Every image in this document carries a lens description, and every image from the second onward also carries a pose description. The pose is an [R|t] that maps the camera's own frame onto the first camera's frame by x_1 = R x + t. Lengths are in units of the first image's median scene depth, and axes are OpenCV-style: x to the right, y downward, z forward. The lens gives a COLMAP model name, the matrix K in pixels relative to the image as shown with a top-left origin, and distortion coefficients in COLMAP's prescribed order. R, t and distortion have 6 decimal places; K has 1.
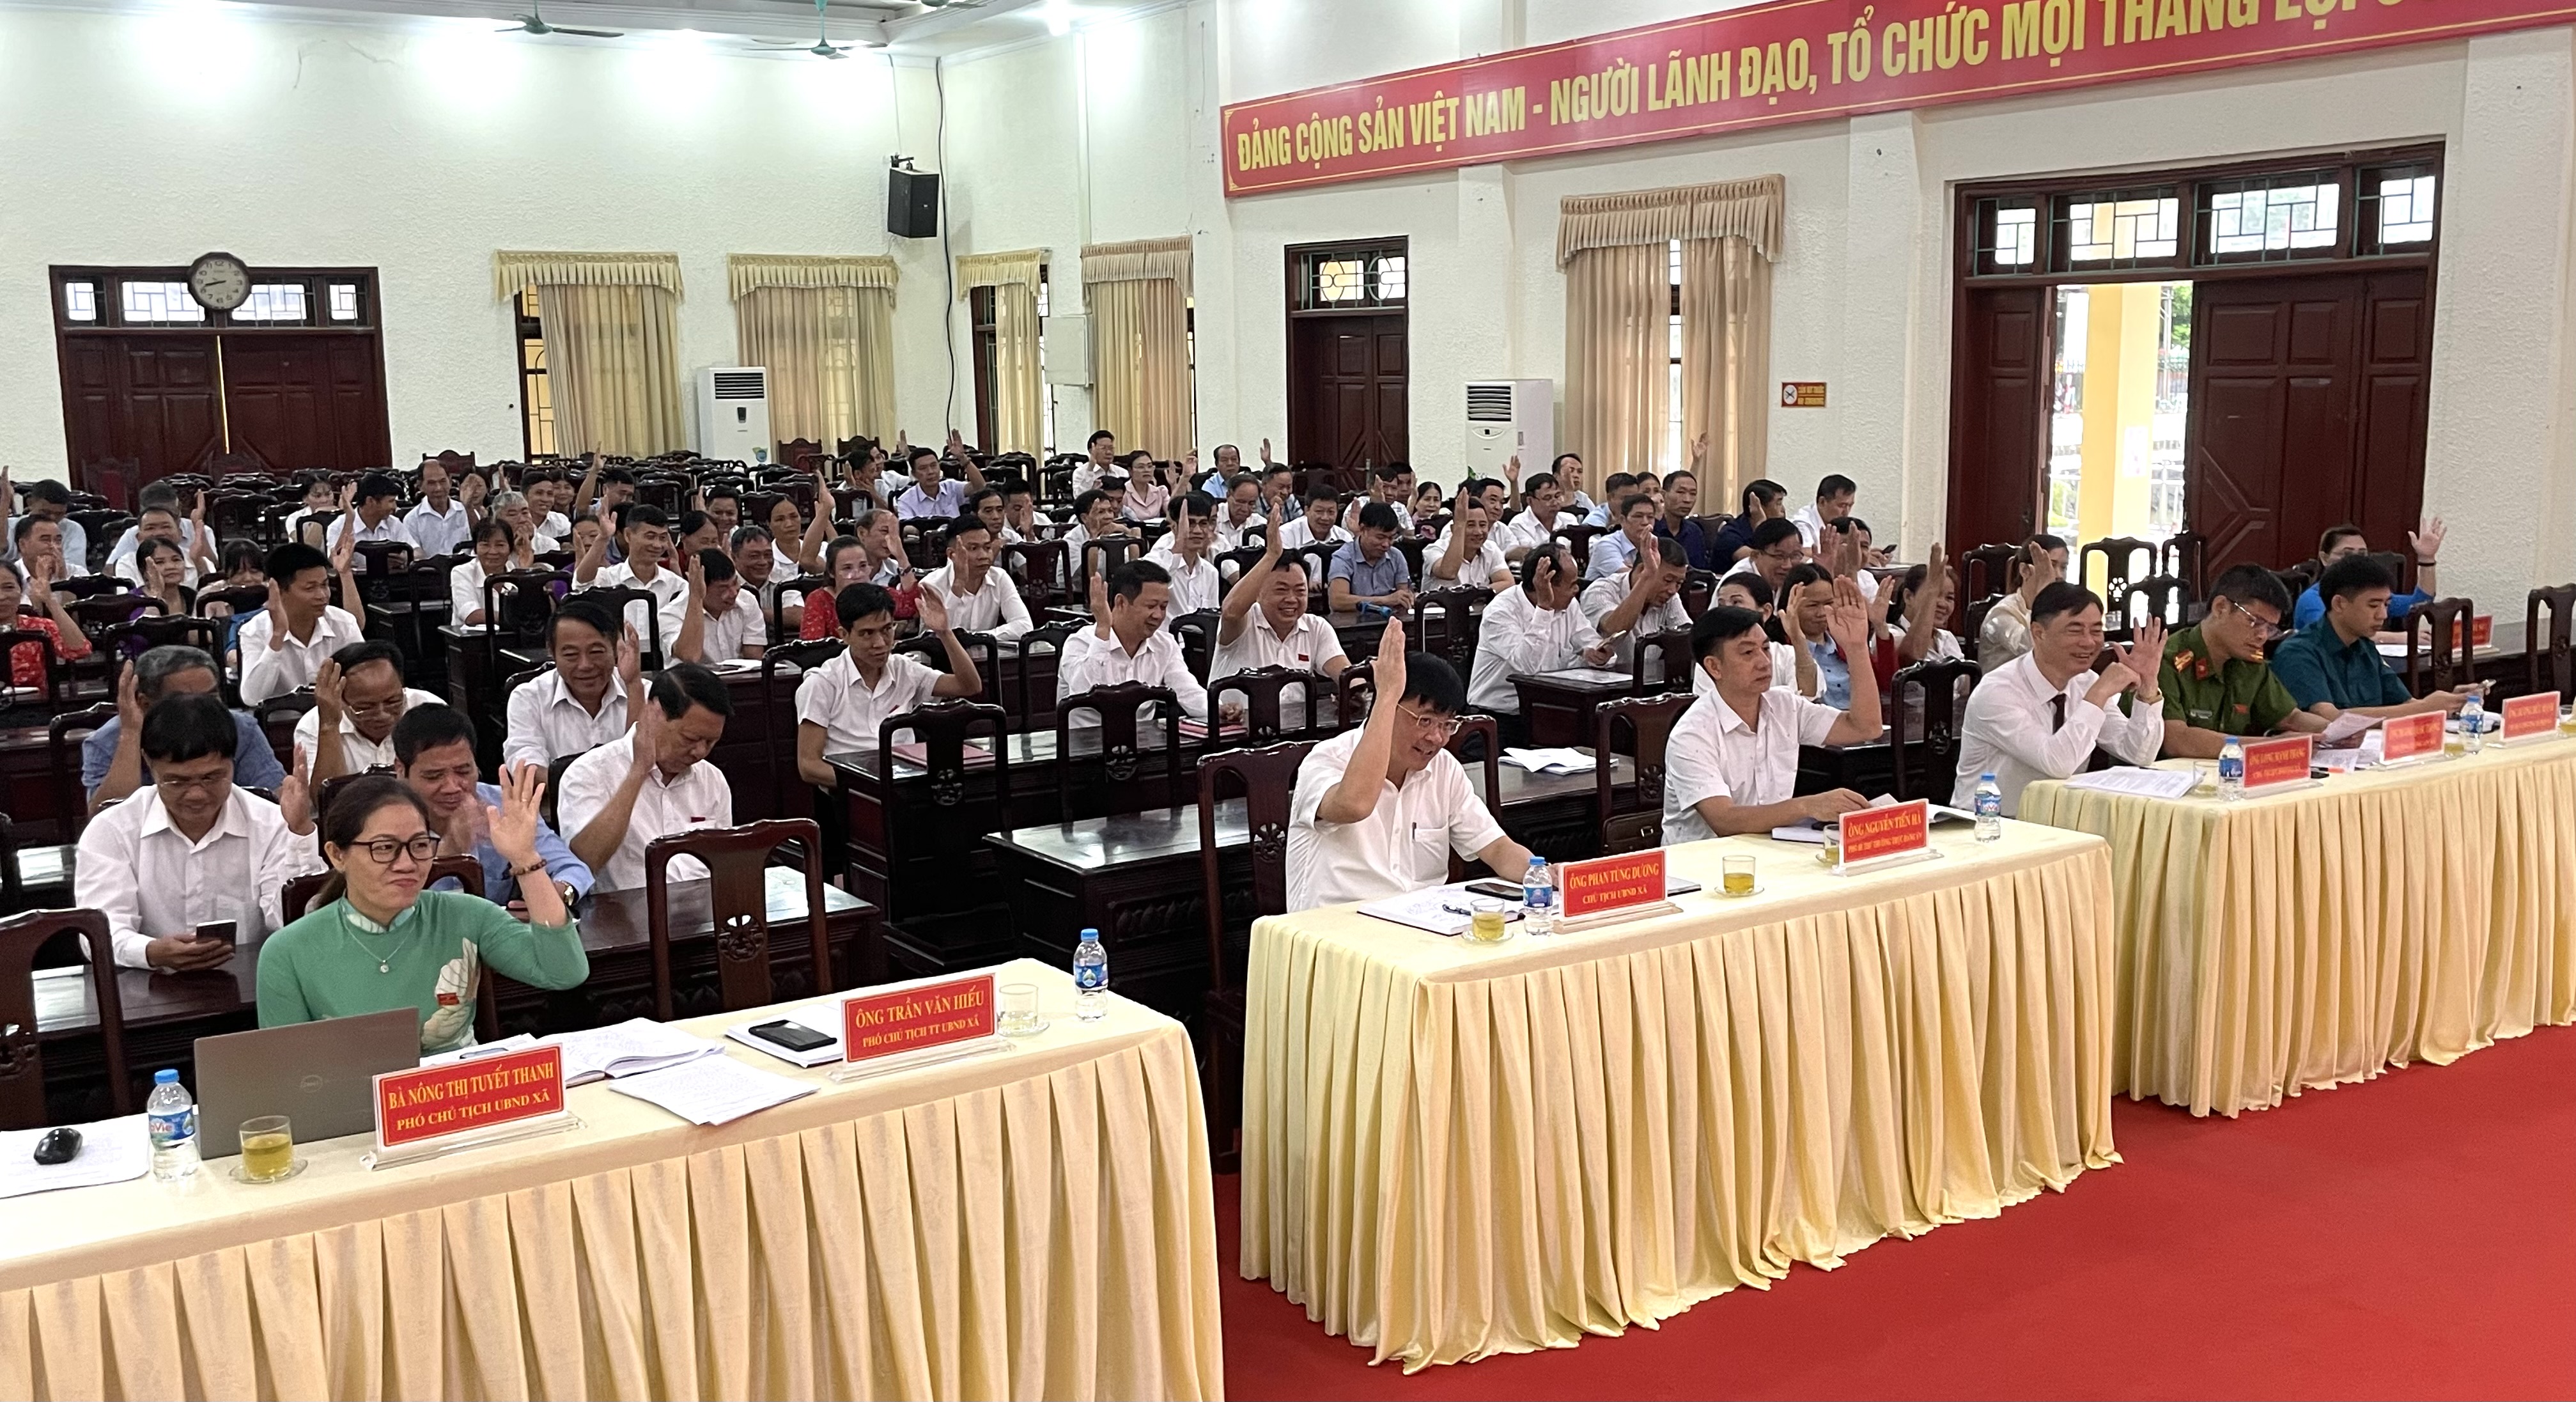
lens RADIAL K [[2212.5, 0, 1288.0], [0, 2212.5, 701.0], [0, 0, 1]] dist [-0.001659, -0.004999]
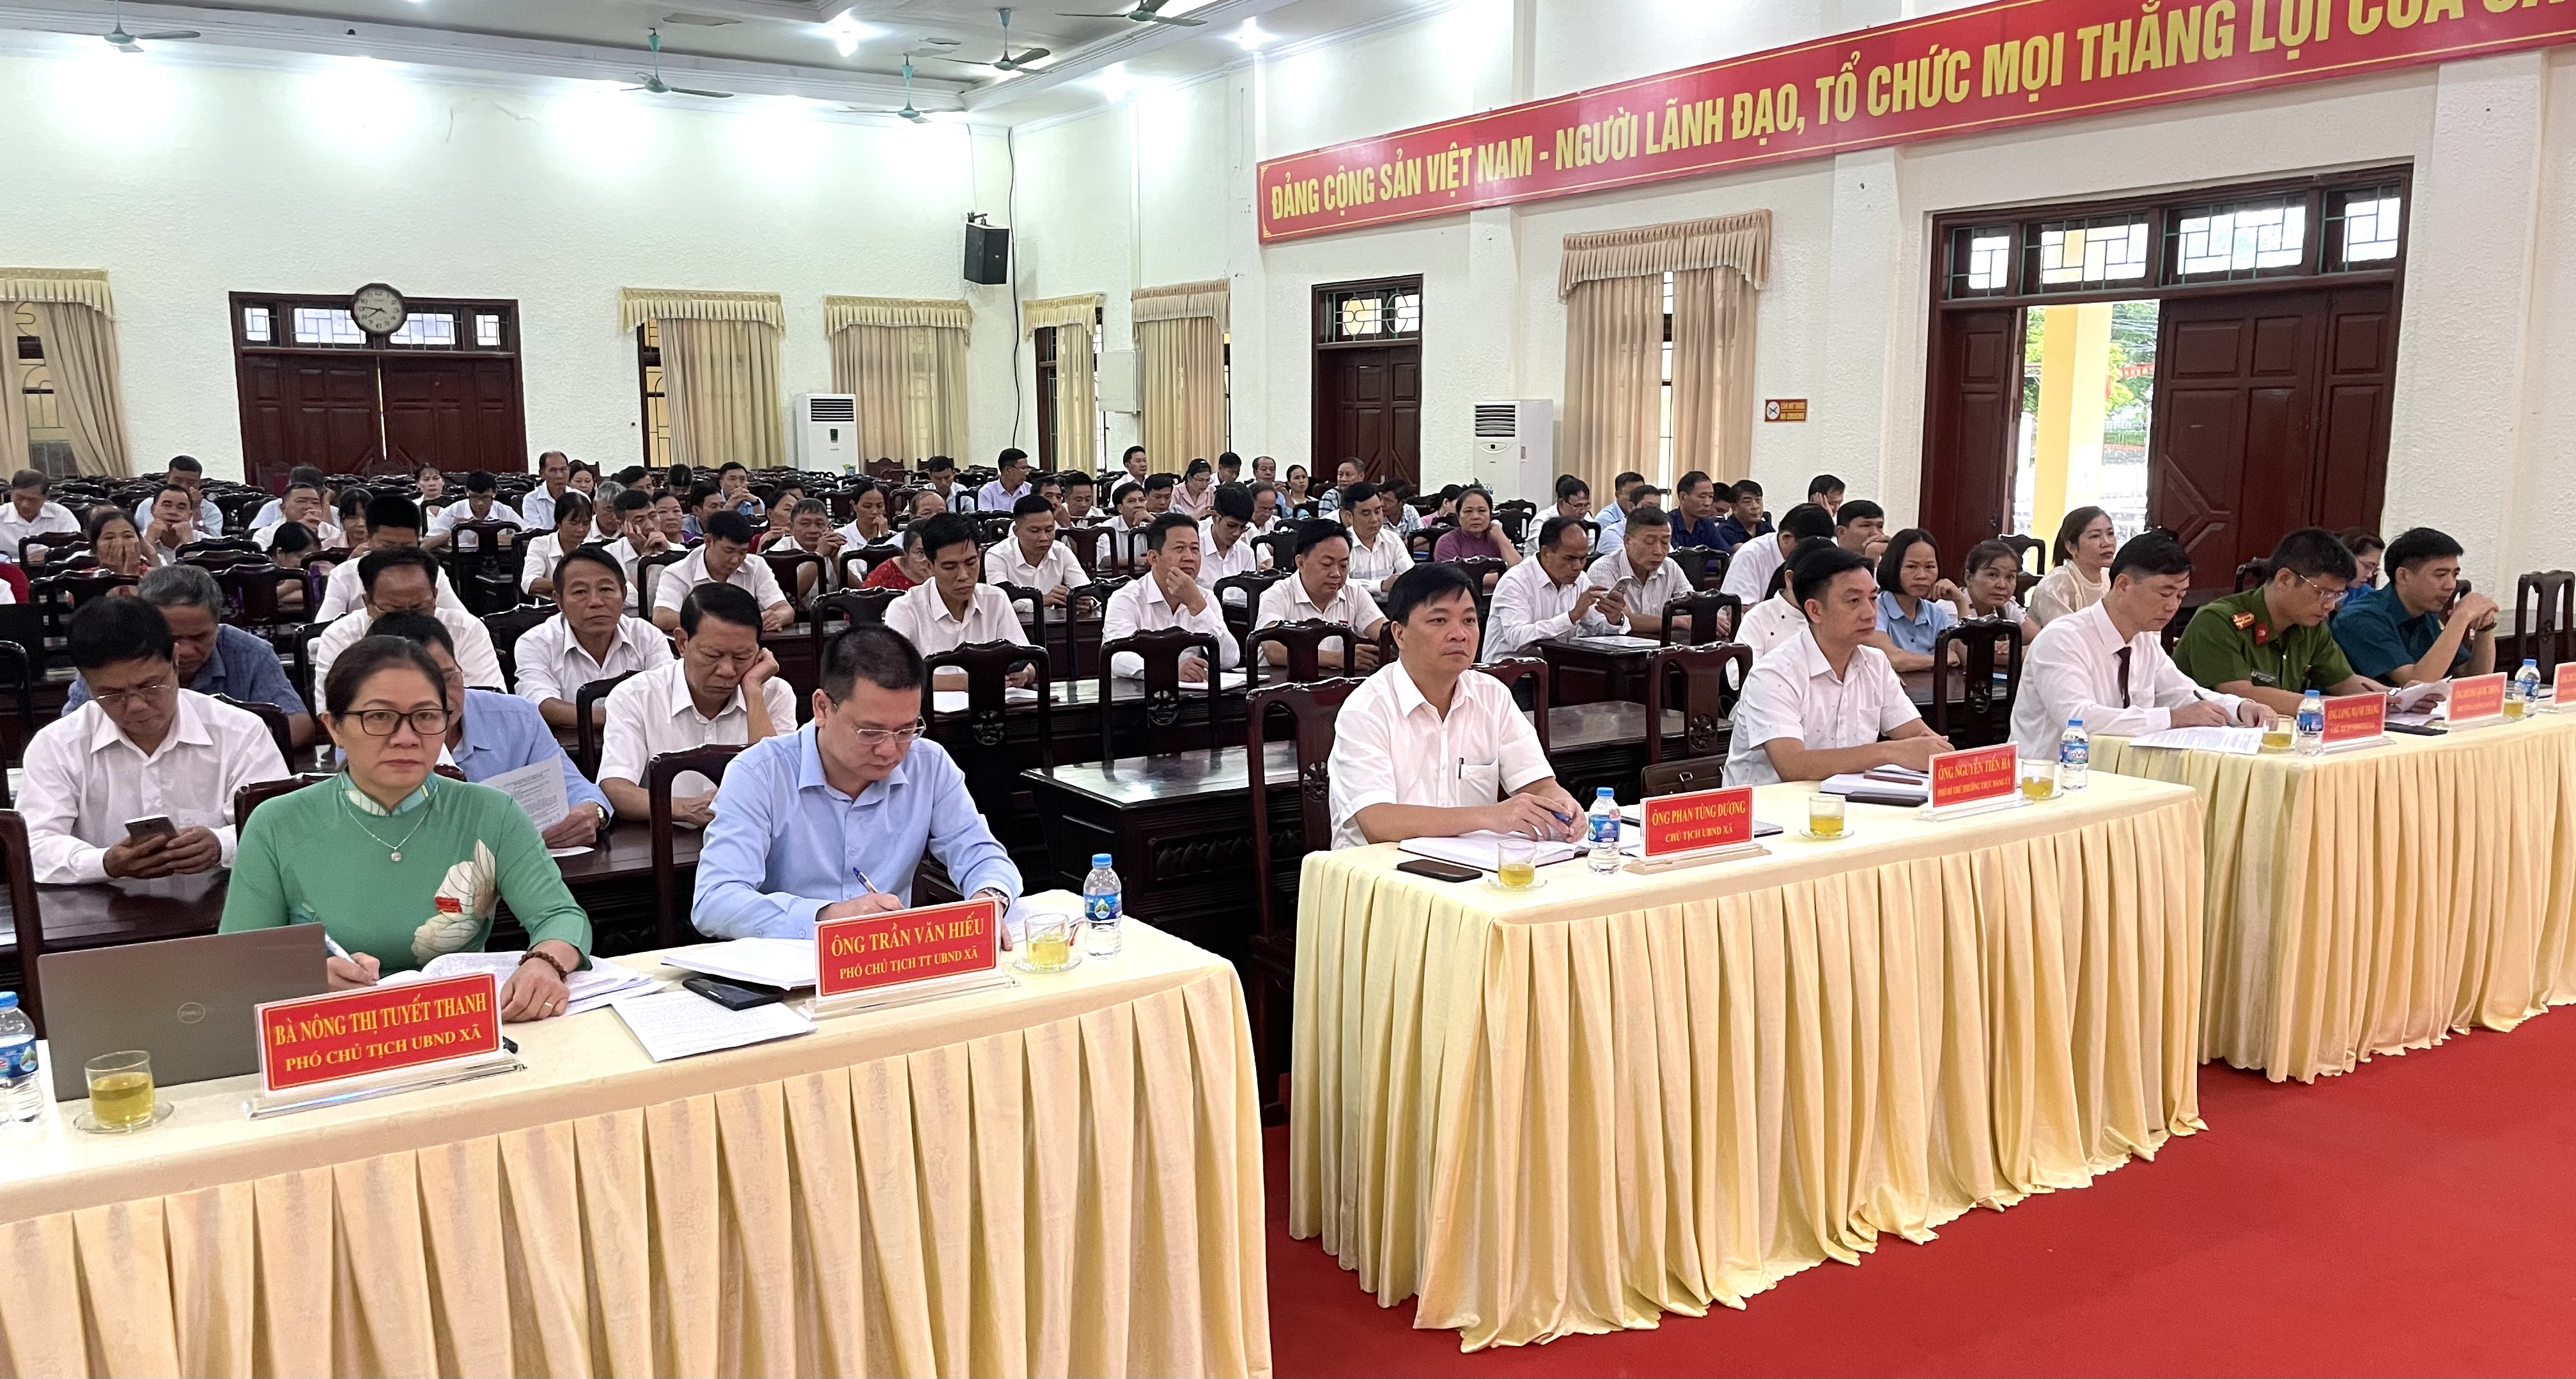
lens RADIAL K [[1933.2, 0, 1288.0], [0, 1933.2, 689.5], [0, 0, 1]] dist [-0.003396, -0.006089]
pose [[0.999821, 0.016470, -0.009277, -0.013199], [-0.016487, 0.999863, -0.001680, 0.025079], [0.009248, 0.001832, 0.999956, 0.151897]]
